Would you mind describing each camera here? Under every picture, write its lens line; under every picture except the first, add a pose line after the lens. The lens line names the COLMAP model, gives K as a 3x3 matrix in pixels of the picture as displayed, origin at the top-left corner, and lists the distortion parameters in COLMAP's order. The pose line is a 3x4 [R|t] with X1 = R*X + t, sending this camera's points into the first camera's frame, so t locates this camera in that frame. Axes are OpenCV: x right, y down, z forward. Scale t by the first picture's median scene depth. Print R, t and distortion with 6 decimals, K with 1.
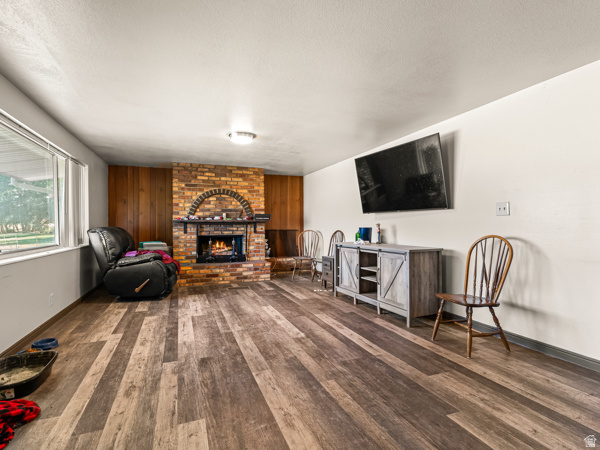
lens RADIAL K [[302.8, 0, 294.1], [0, 302.8, 221.8], [0, 0, 1]] dist [0.003096, 0.000902]
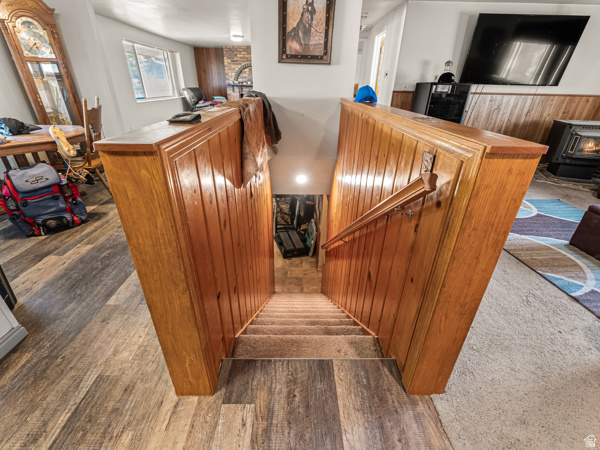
lens RADIAL K [[276.0, 0, 299.1], [0, 276.0, 222.1], [0, 0, 1]] dist [0.002855, -0.000610]
pose [[0.930099, 0.183502, -0.318186, 0.647761], [-0.017299, 0.887187, 0.461085, -0.039163], [0.366901, -0.423351, 0.828346, -0.523303]]
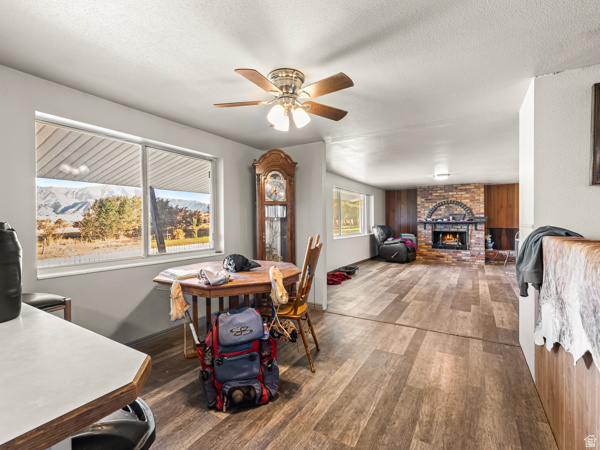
lens RADIAL K [[276.0, 0, 300.0], [0, 276.0, 223.4], [0, 0, 1]] dist [0.002855, -0.000610]
pose [[0.604223, 0.007551, -0.796779, 0.410689], [0.010987, 0.999781, 0.017807, -0.027584], [0.796739, -0.019513, 0.604008, -0.424352]]
